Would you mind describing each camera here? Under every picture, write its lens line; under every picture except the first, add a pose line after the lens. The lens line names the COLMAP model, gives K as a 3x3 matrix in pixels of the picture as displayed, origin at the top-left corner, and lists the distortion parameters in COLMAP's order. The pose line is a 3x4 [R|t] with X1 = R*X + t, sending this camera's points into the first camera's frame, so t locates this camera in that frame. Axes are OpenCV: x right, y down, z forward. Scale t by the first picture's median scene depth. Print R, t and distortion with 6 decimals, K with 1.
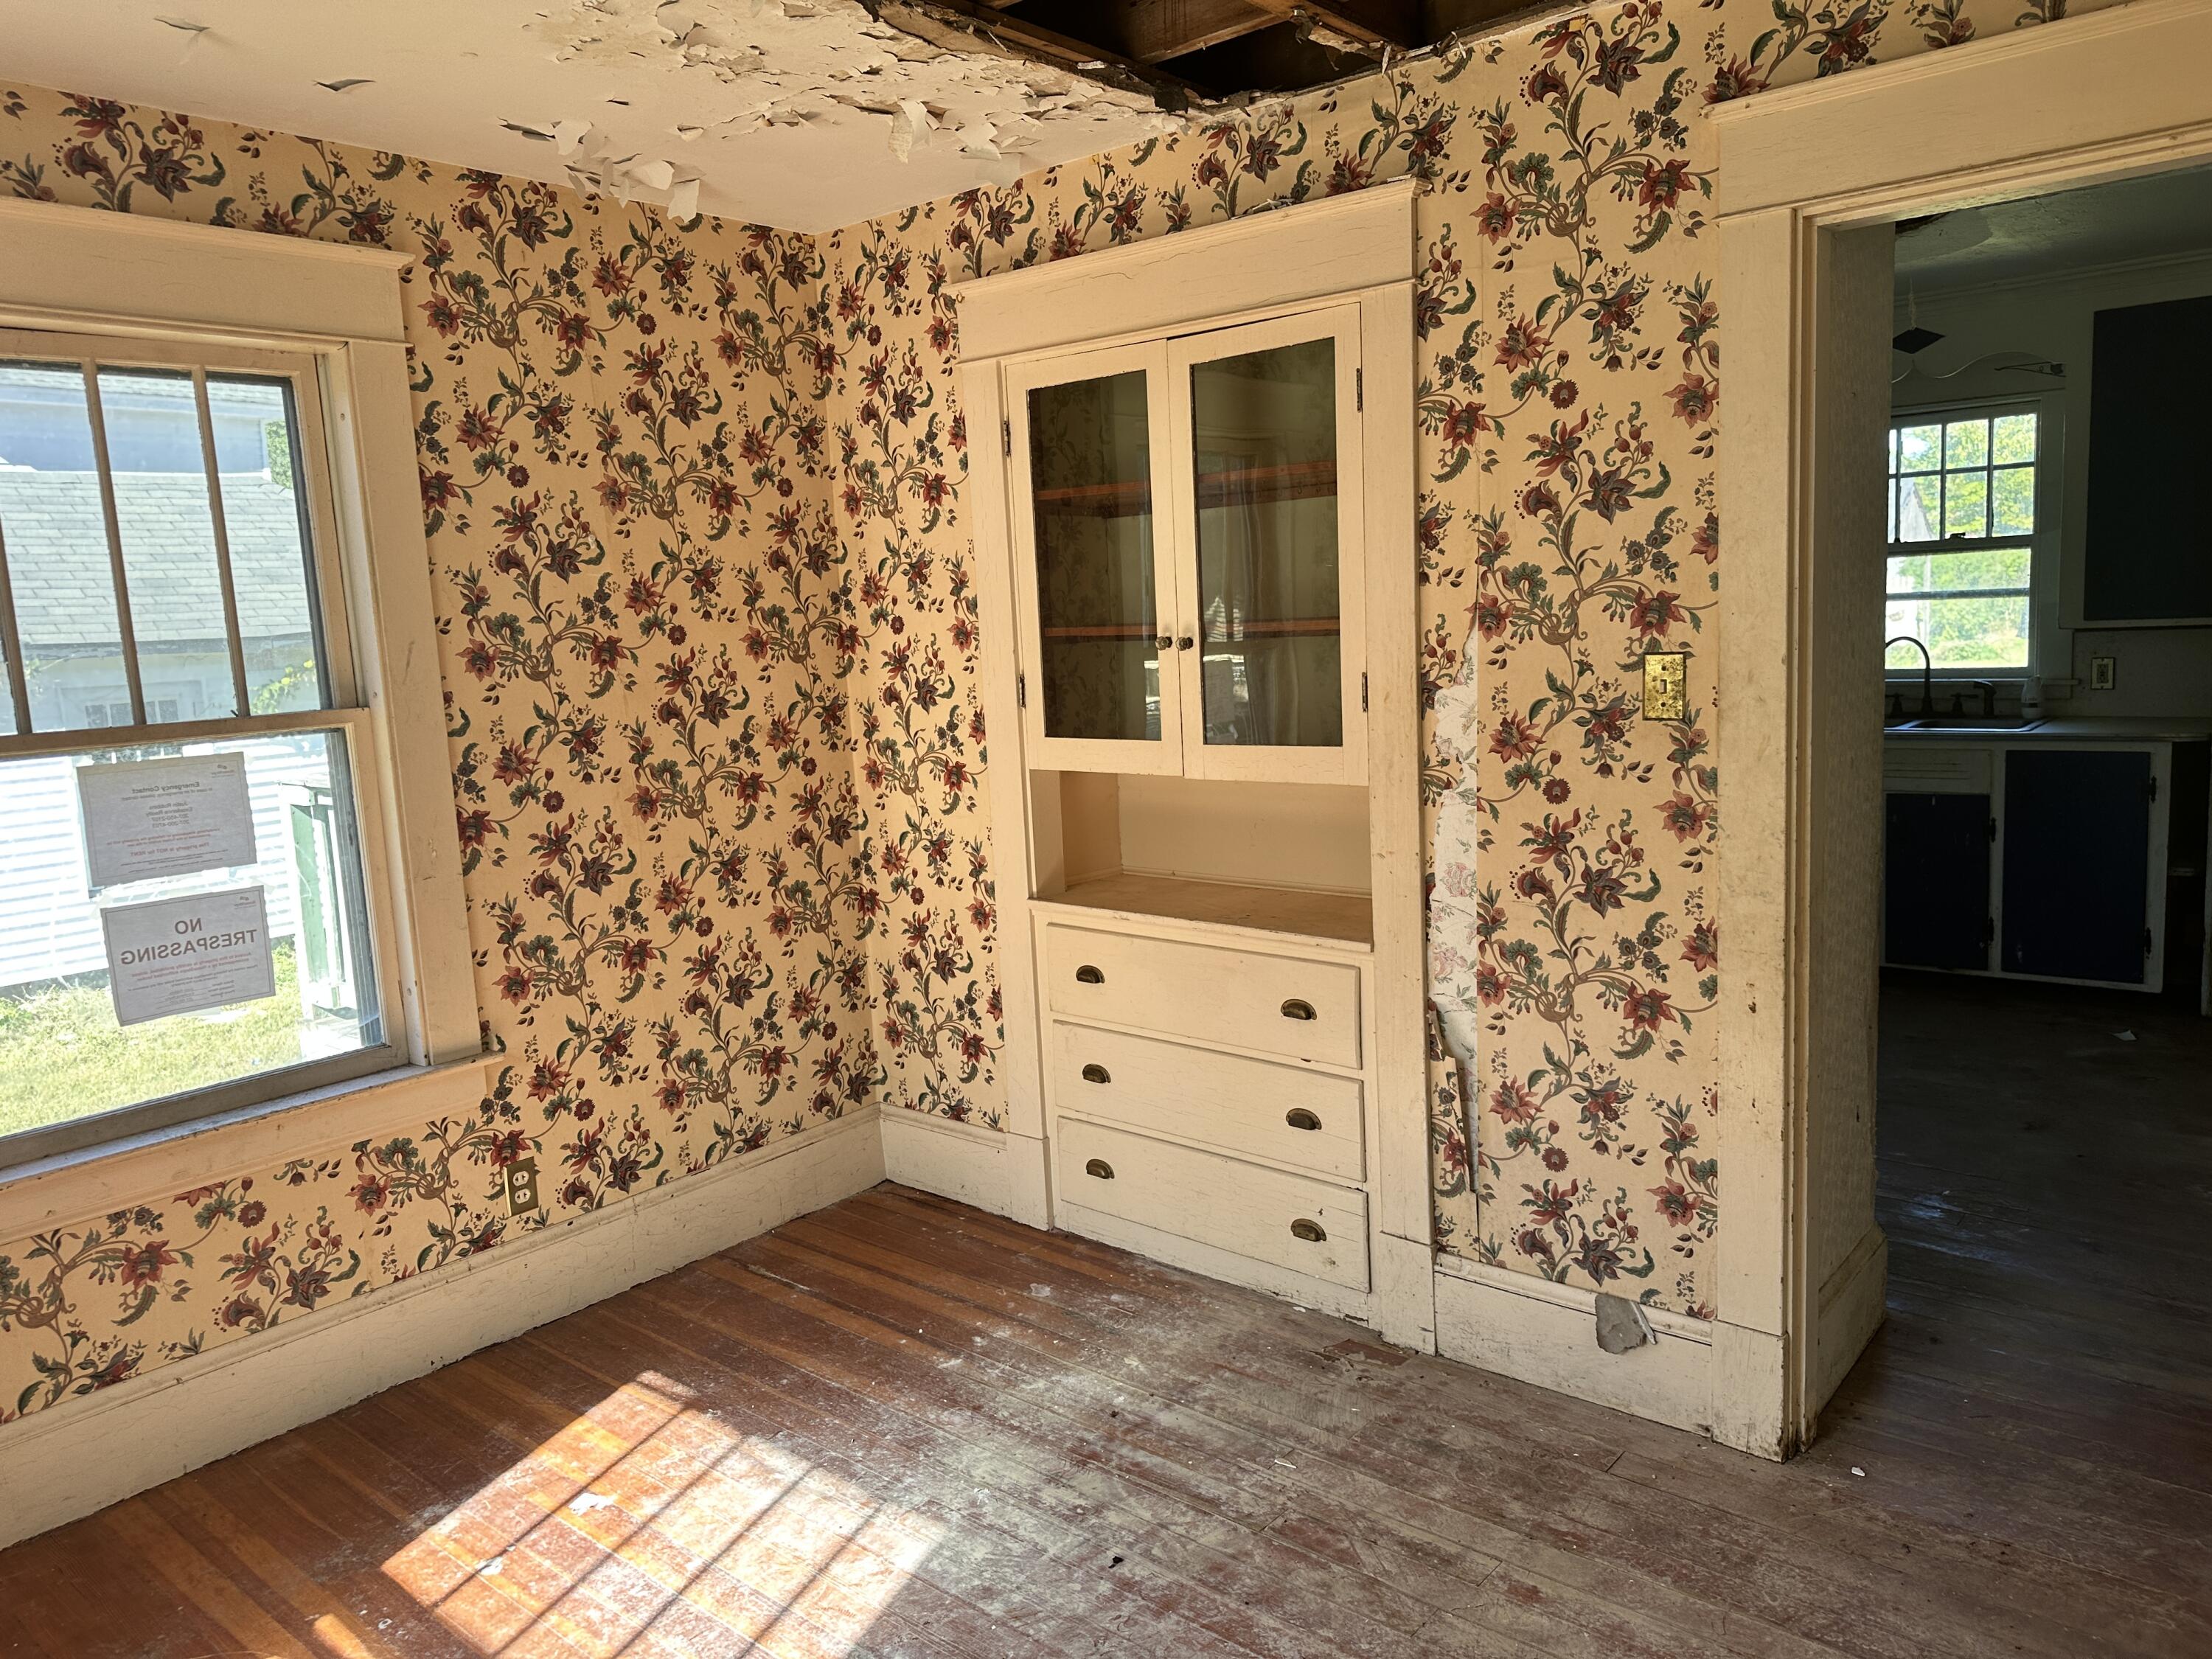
lens RADIAL K [[1565.2, 0, 1113.1], [0, 1565.2, 844.2], [0, 0, 1]] dist [0.006266, -0.026968]
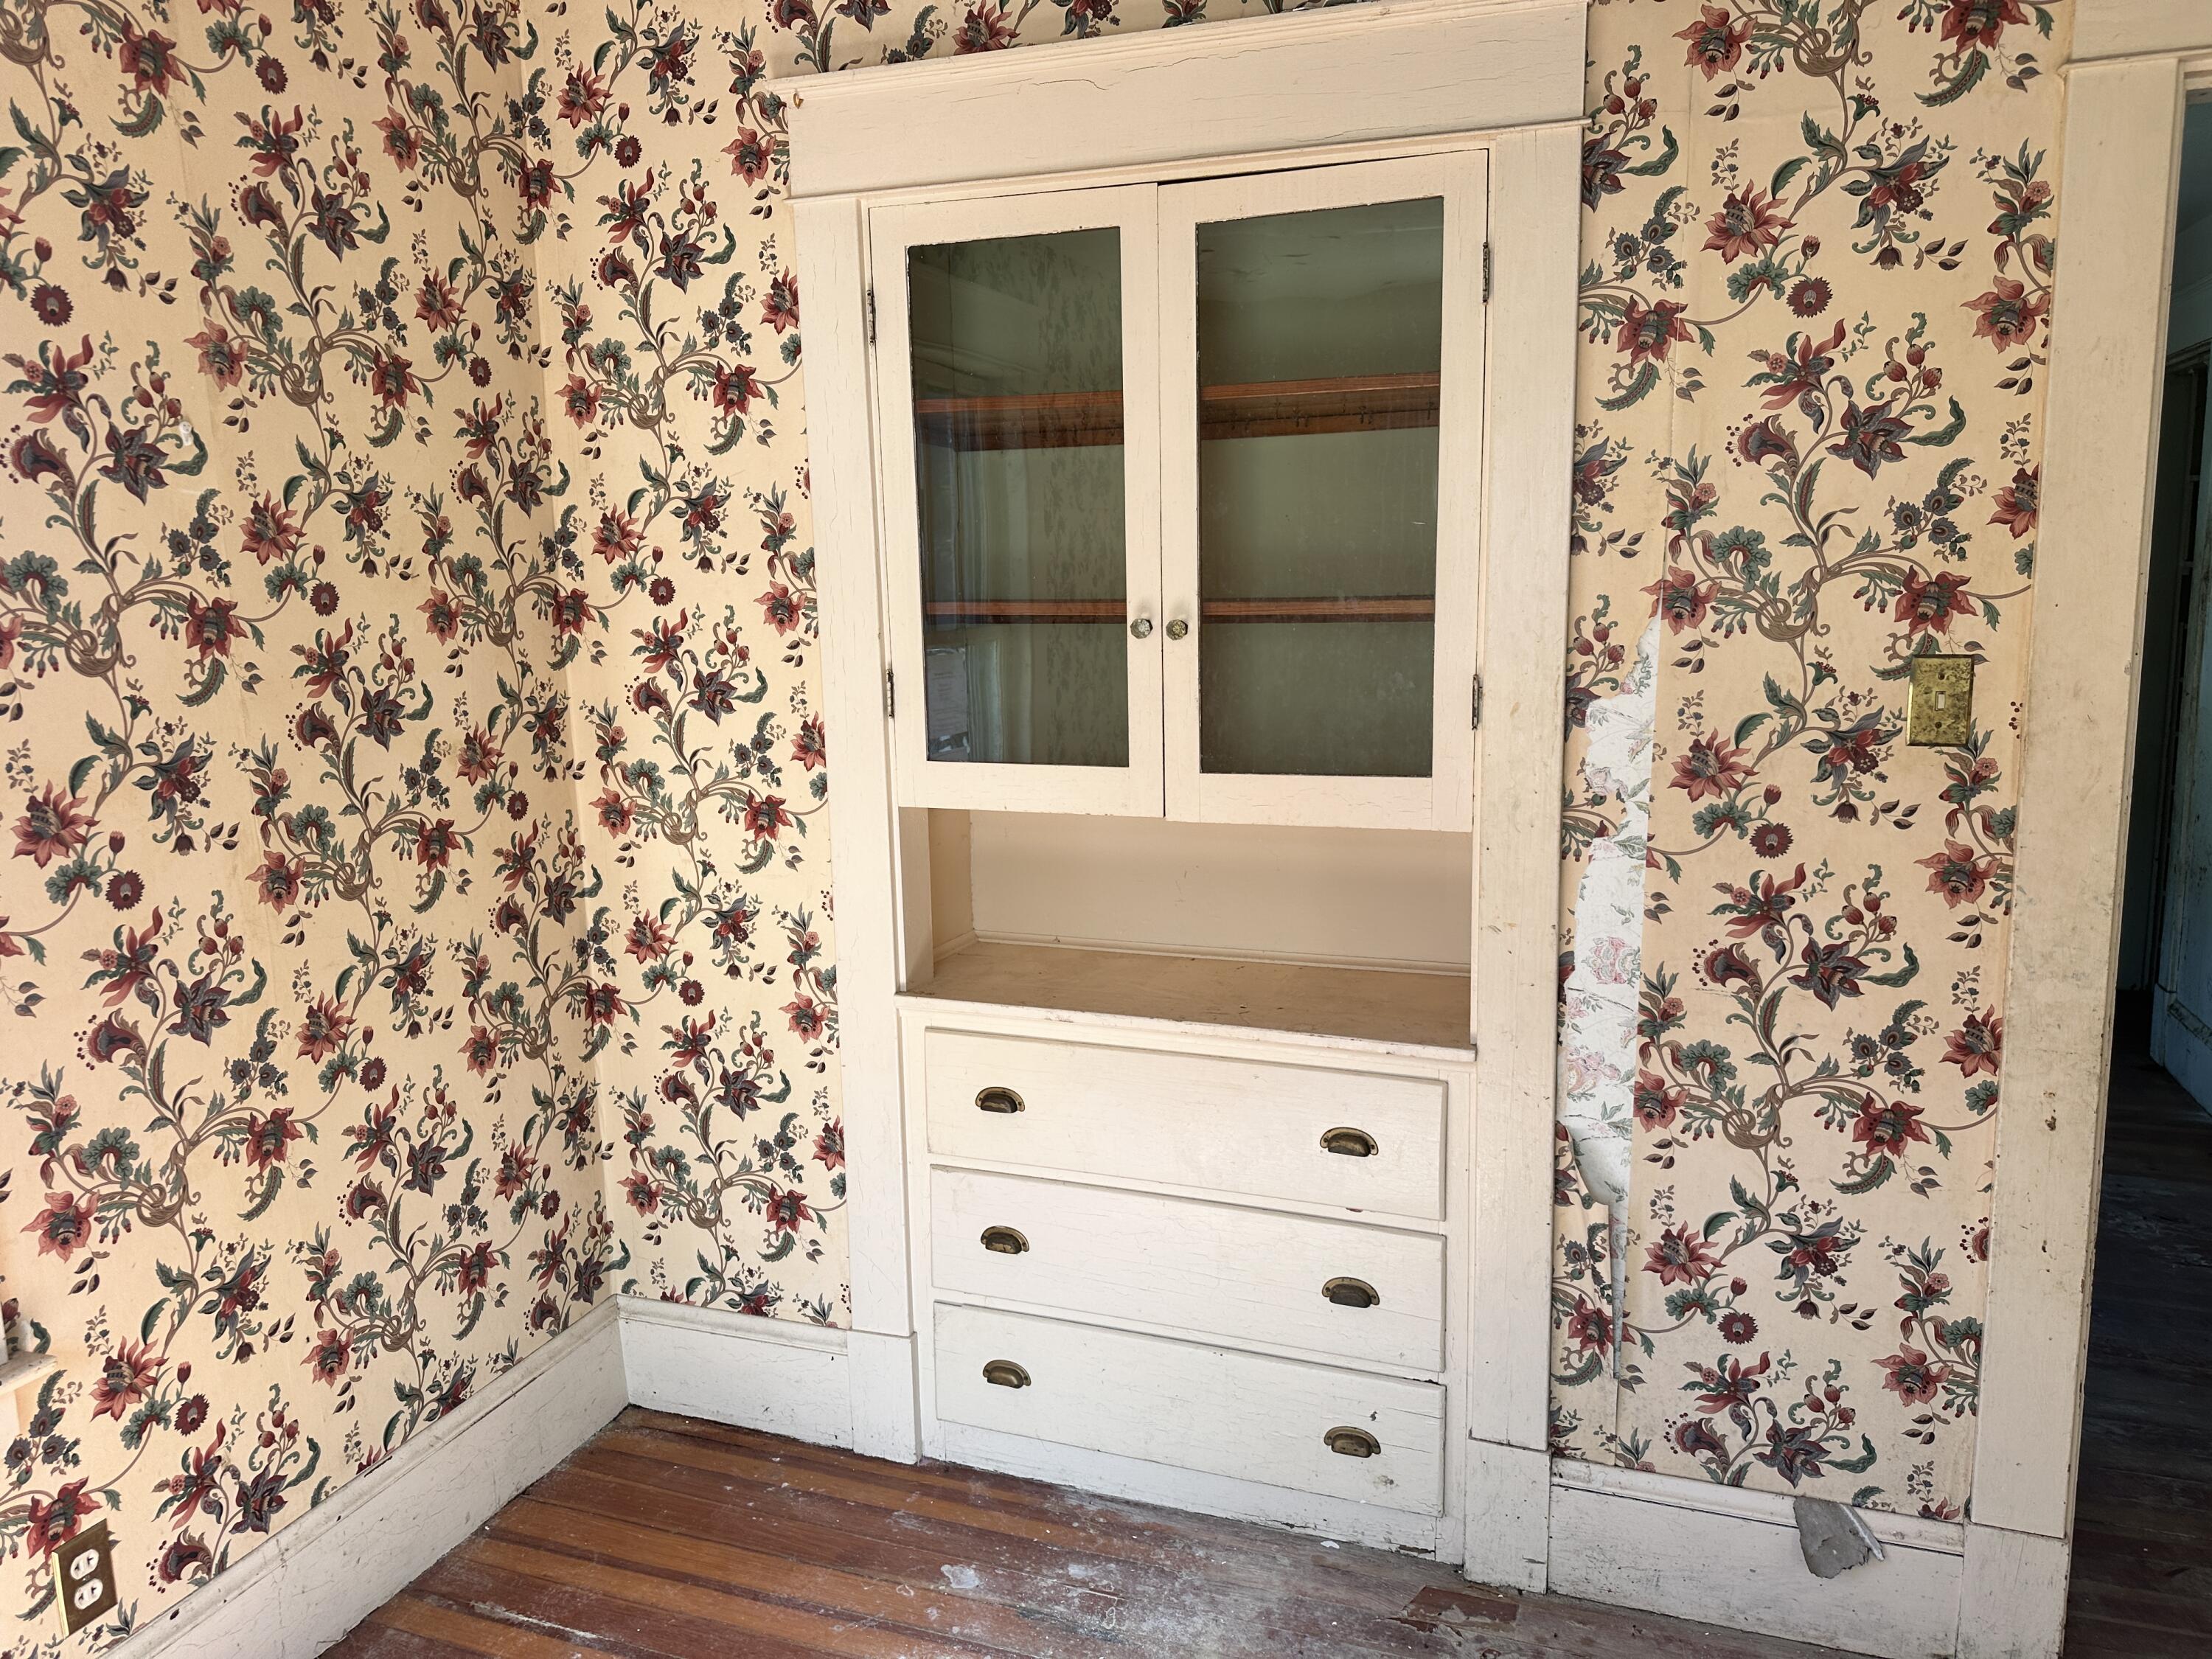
lens RADIAL K [[1565.2, 0, 1090.3], [0, 1565.2, 823.4], [0, 0, 1]] dist [0.006266, -0.026968]
pose [[0.937403, -0.026520, 0.347236, -0.226340], [0.026512, 0.999637, 0.004774, -0.044704], [-0.347237, 0.004731, 0.937765, 0.350845]]
